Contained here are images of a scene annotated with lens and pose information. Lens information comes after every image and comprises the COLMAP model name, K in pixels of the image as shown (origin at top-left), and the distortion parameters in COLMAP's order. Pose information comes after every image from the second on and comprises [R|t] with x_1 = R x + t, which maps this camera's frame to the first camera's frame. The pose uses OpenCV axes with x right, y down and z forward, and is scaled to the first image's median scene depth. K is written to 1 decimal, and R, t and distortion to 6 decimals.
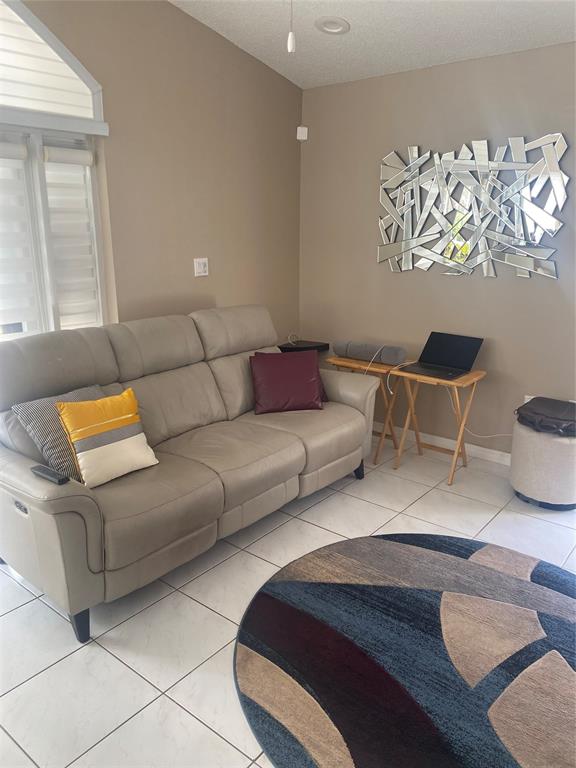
lens RADIAL K [[586.9, 0, 283.1], [0, 586.9, 387.5], [0, 0, 1]] dist [0.014325, -0.030954]
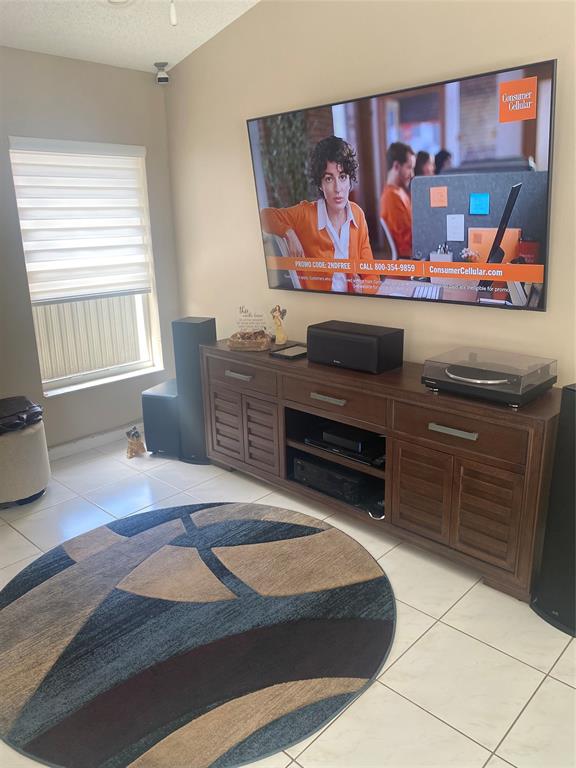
lens RADIAL K [[586.9, 0, 283.9], [0, 586.9, 379.2], [0, 0, 1]] dist [0.014325, -0.030954]
pose [[0.056970, -0.261440, 0.963537, -0.576486], [0.288935, 0.928122, 0.234747, -0.132170], [-0.955652, 0.265026, 0.128415, 0.499678]]
